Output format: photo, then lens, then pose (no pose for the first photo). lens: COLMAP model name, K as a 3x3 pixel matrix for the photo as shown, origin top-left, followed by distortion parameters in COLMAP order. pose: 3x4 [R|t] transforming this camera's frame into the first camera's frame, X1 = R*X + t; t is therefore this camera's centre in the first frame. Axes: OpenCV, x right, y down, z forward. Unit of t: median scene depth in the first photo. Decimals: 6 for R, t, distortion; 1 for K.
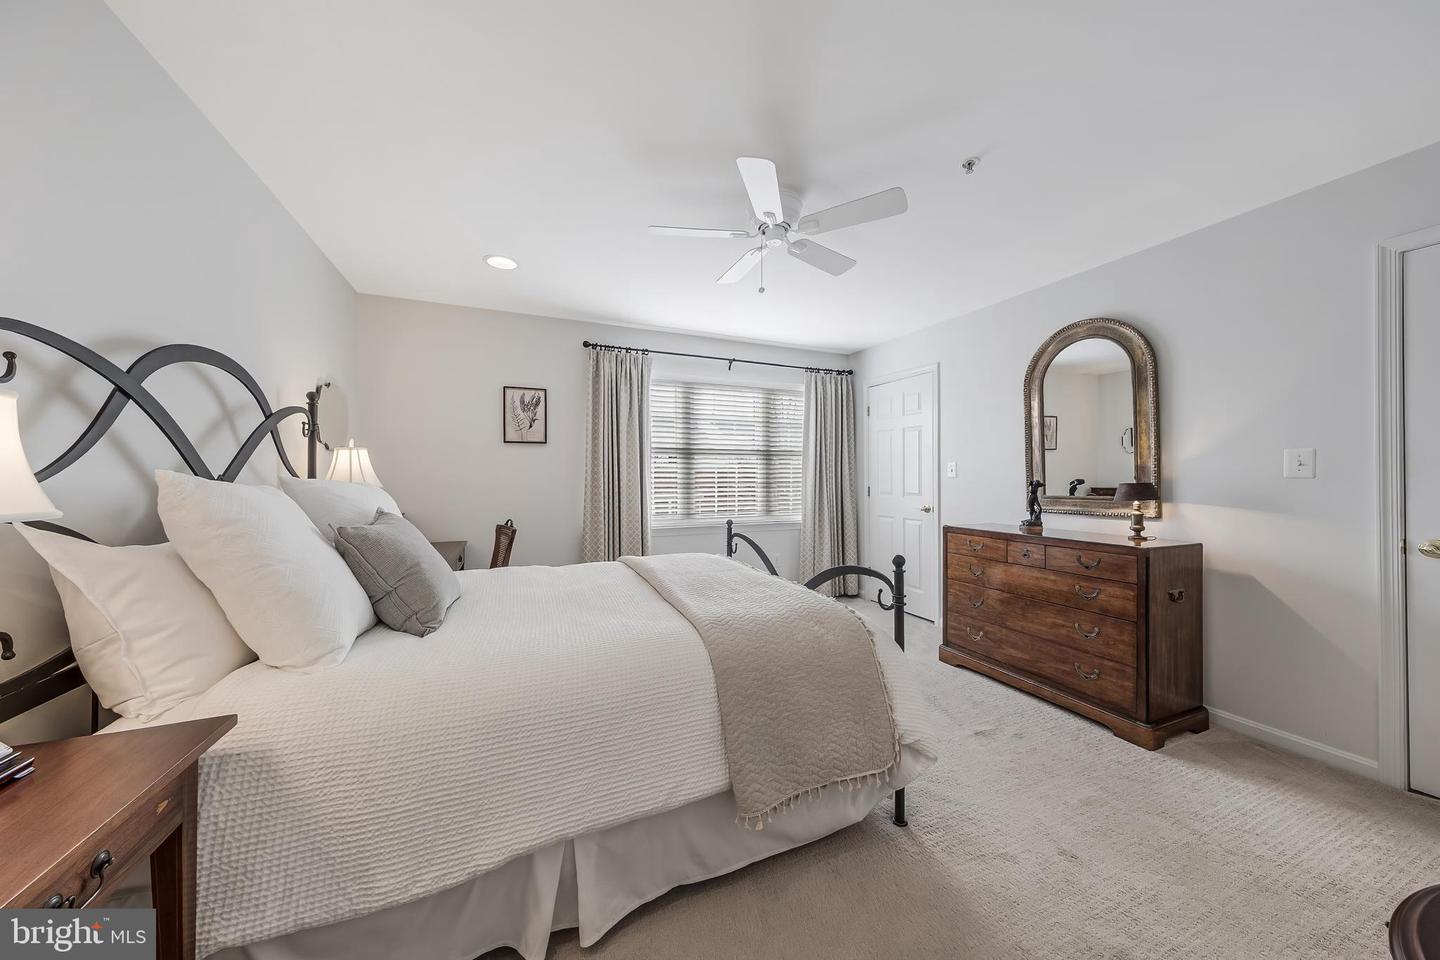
lens RADIAL K [[489.4, 0, 721.9], [0, 489.4, 477.1], [0, 0, 1]] dist [0.011485, -0.001267]
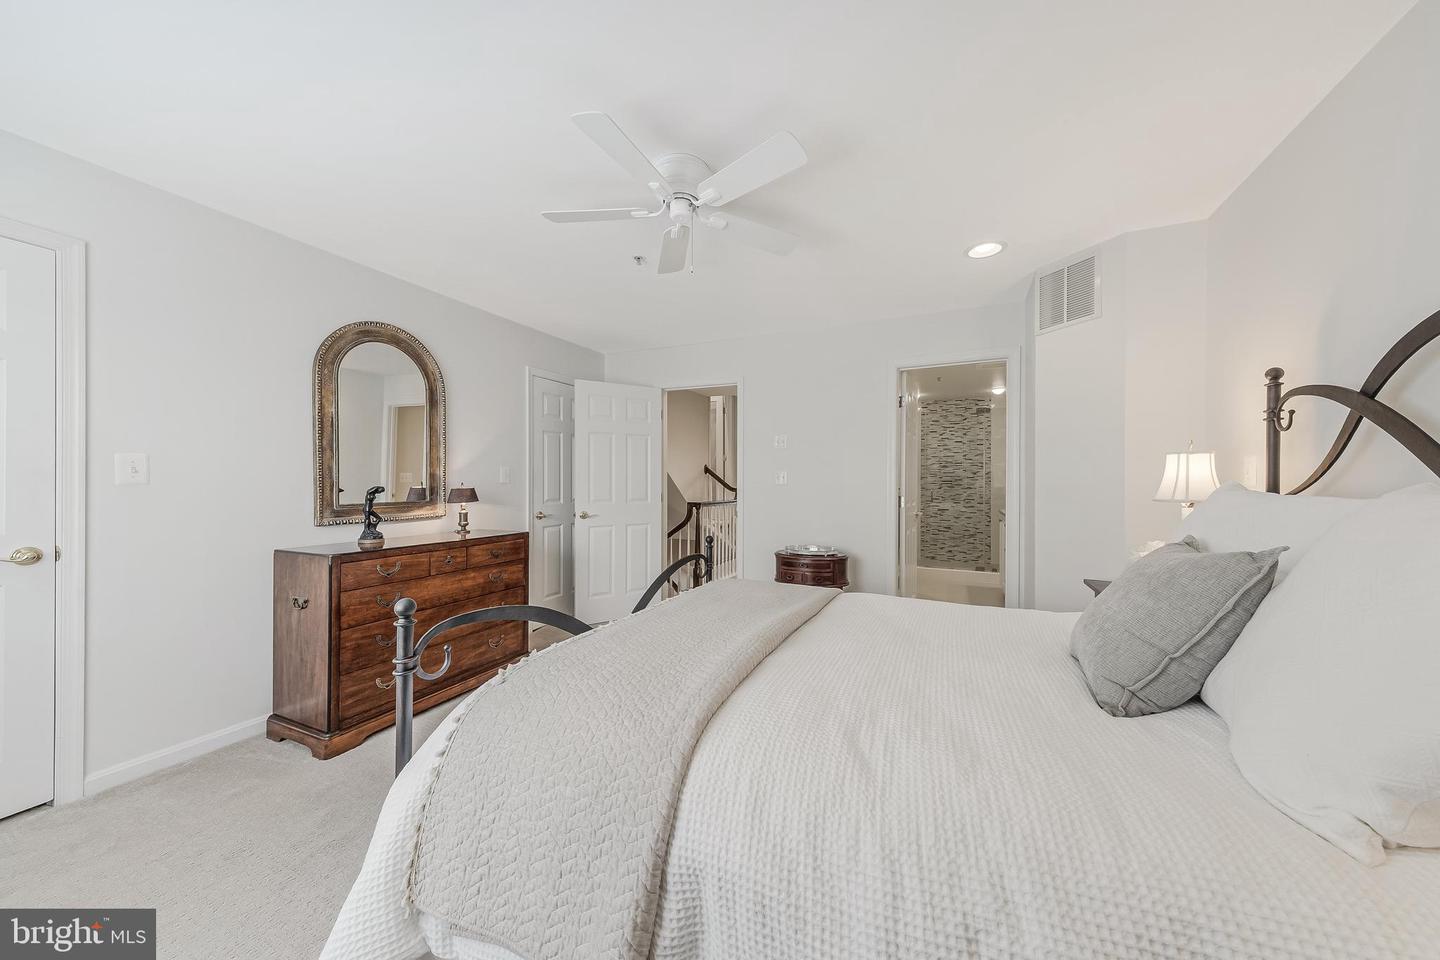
lens RADIAL K [[489.4, 0, 718.2], [0, 489.4, 477.5], [0, 0, 1]] dist [0.011485, -0.001267]
pose [[-0.668833, 0.007962, 0.743370, -0.333107], [-0.001472, 0.999927, -0.012034, -0.001241], [-0.743412, -0.009143, -0.668772, 0.854031]]
